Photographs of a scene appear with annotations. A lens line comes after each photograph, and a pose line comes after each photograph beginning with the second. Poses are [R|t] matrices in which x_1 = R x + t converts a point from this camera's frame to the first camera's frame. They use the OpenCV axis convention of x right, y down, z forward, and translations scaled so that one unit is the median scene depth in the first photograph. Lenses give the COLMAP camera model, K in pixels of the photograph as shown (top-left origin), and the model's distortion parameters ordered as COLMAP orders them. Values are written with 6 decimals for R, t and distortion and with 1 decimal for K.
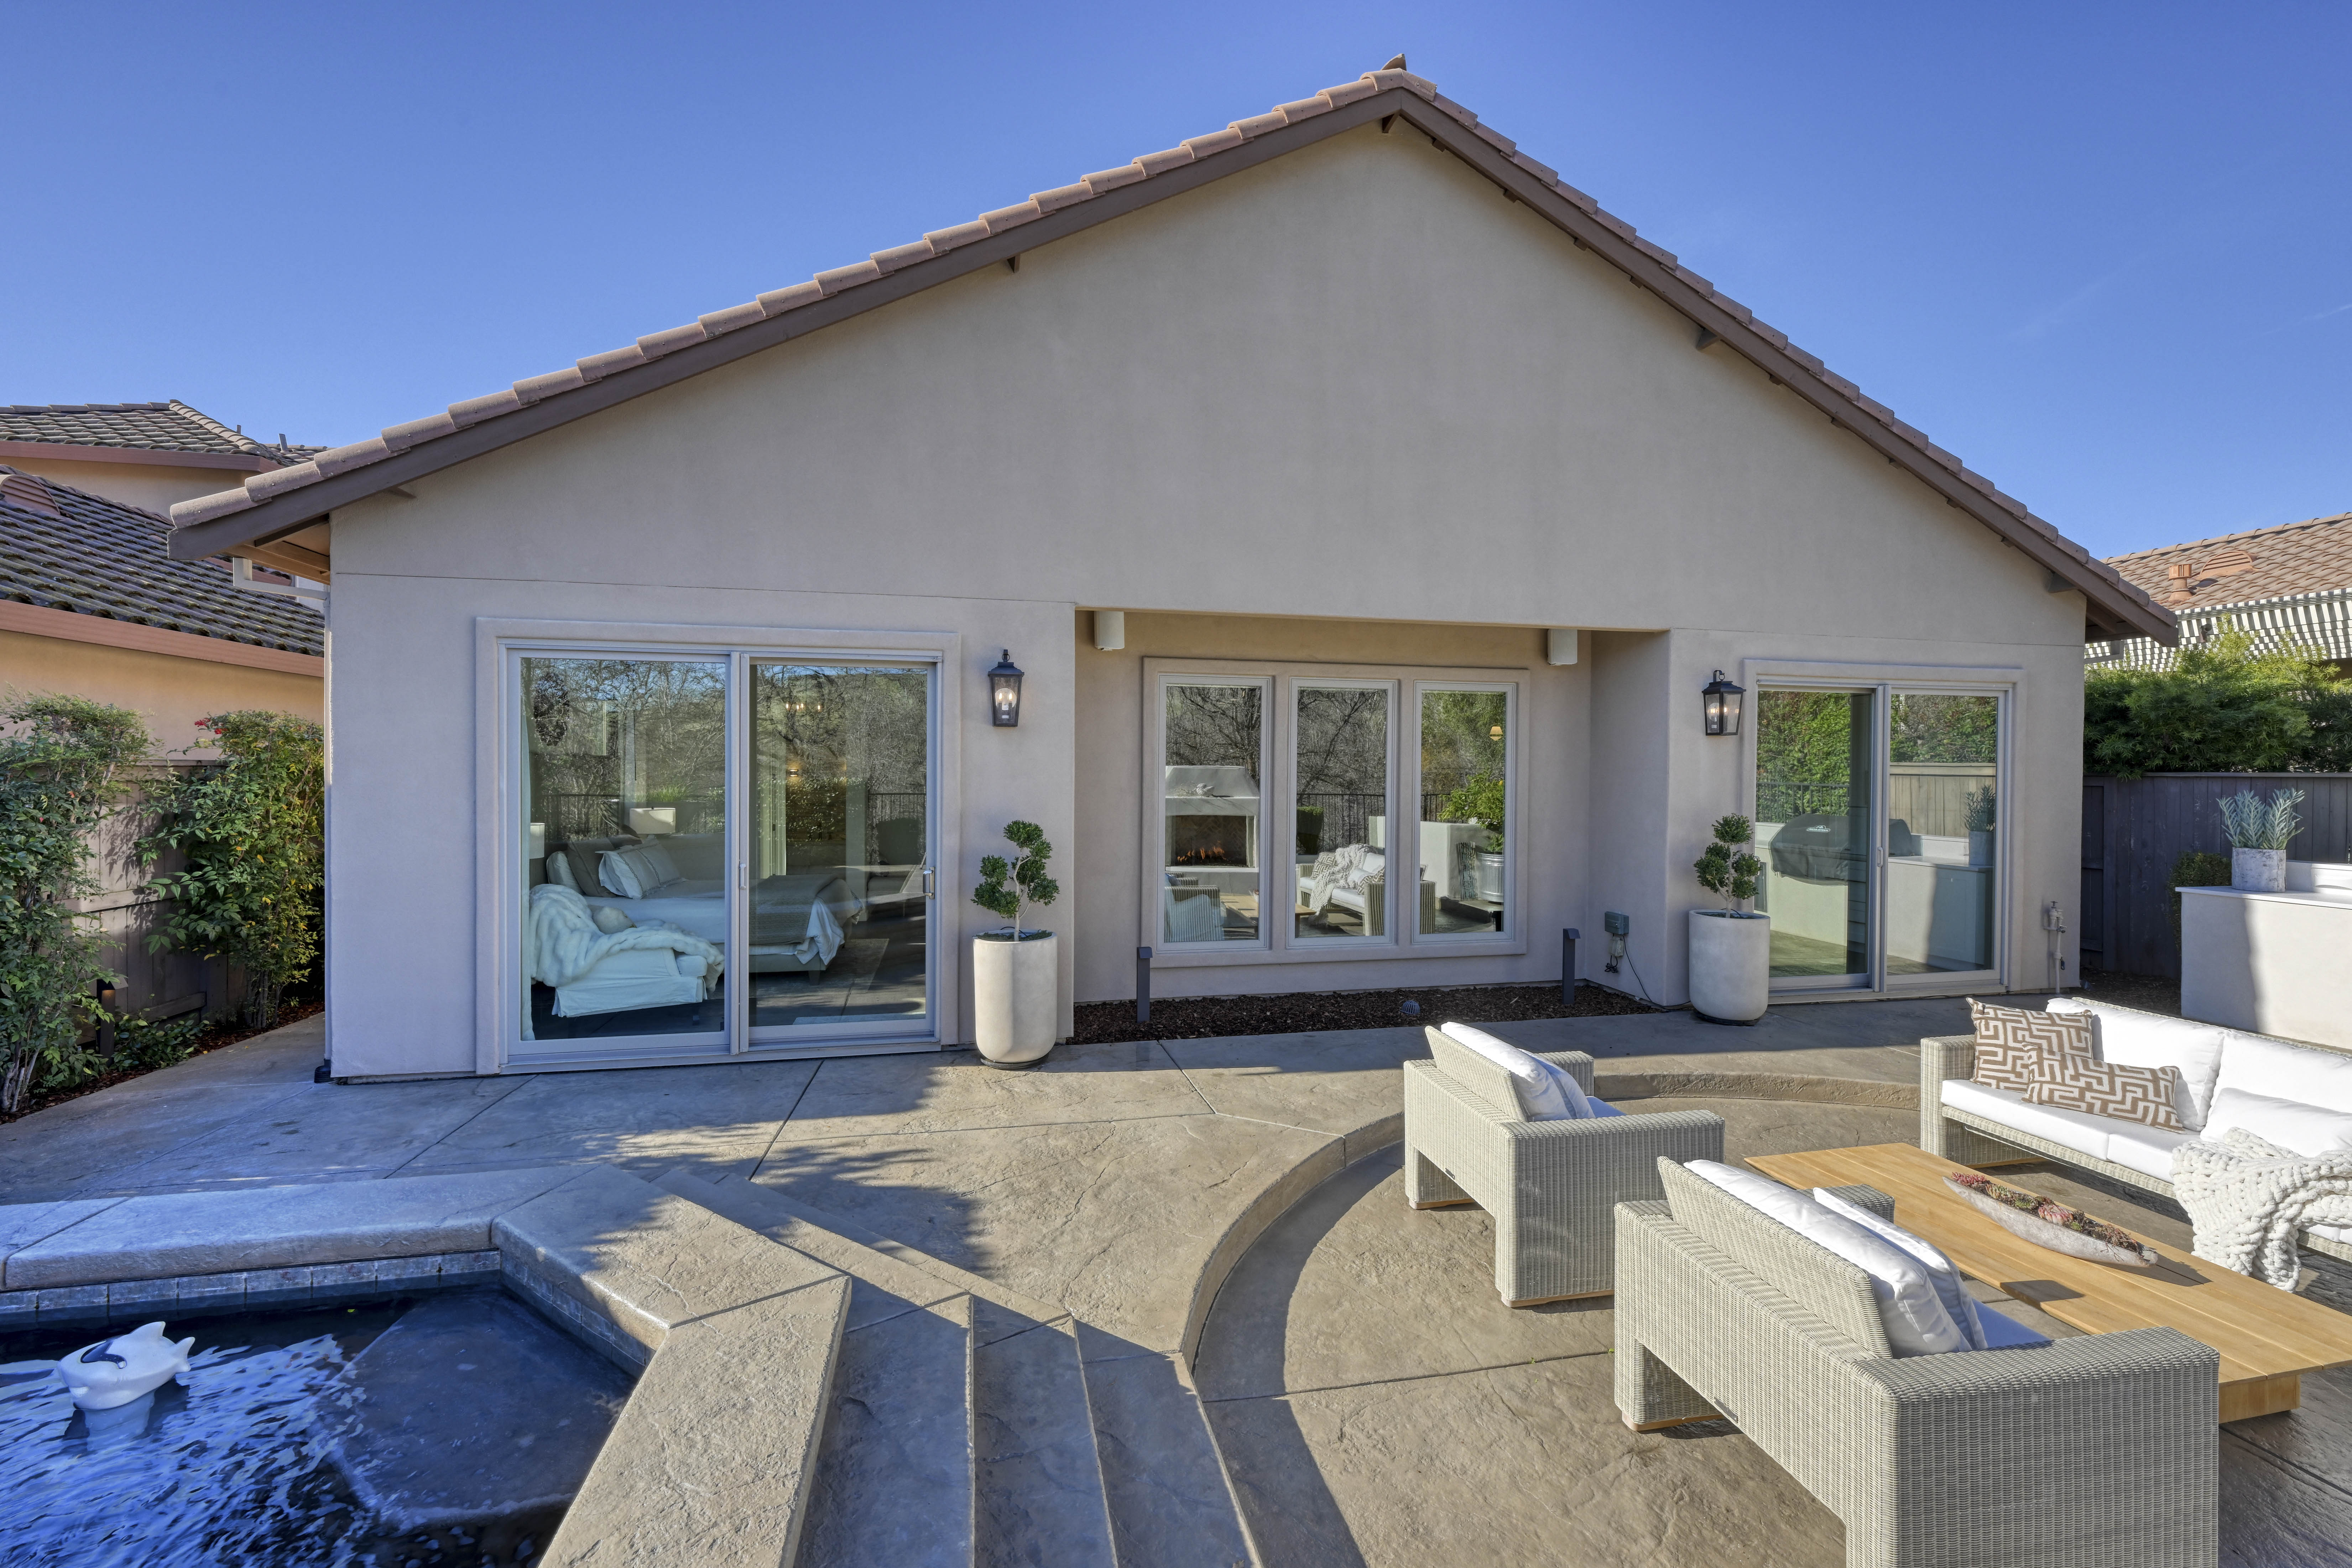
lens RADIAL K [[1009.1, 0, 1176.0], [0, 1009.1, 784.0], [0, 0, 1]] dist [-0.000377, -0.000033]
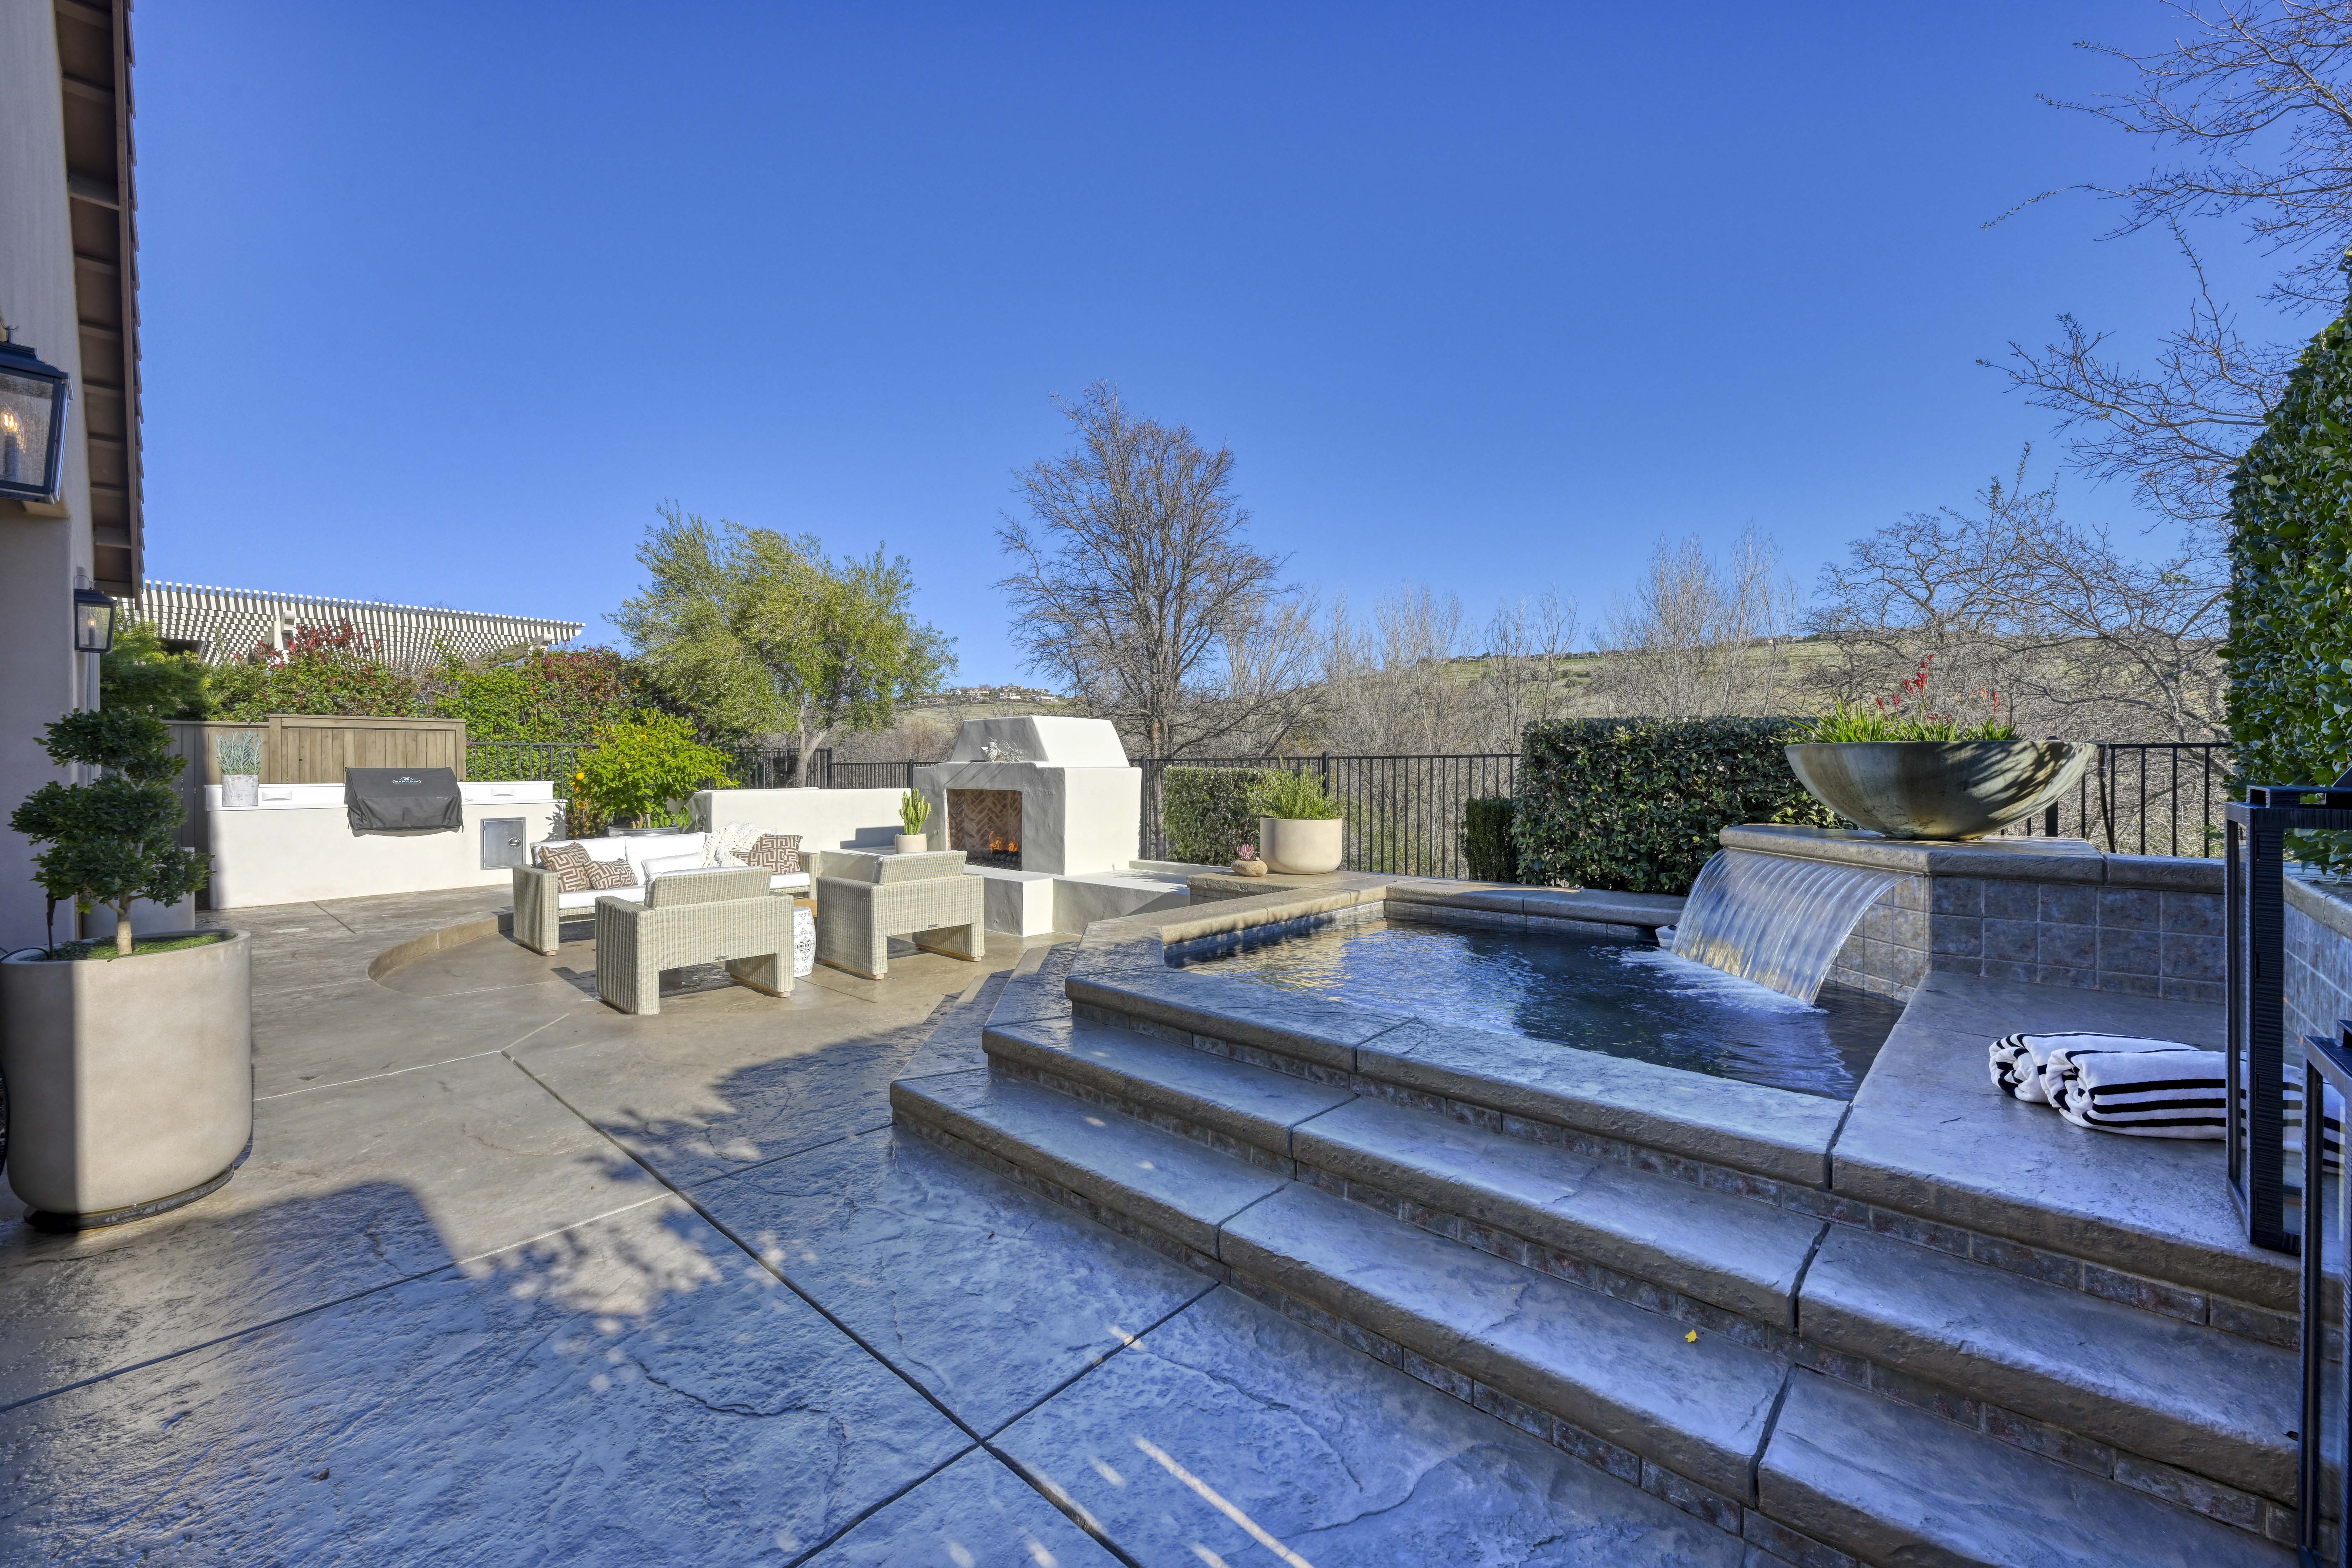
lens RADIAL K [[926.6, 0, 1180.6], [0, 926.6, 779.2], [0, 0, 1]] dist [-0.001084, 0.000184]
pose [[-0.560984, -0.012898, 0.827726, -1.138759], [-0.003414, 0.999906, 0.013268, 0.086224], [-0.827820, 0.004617, -0.560975, 1.068549]]
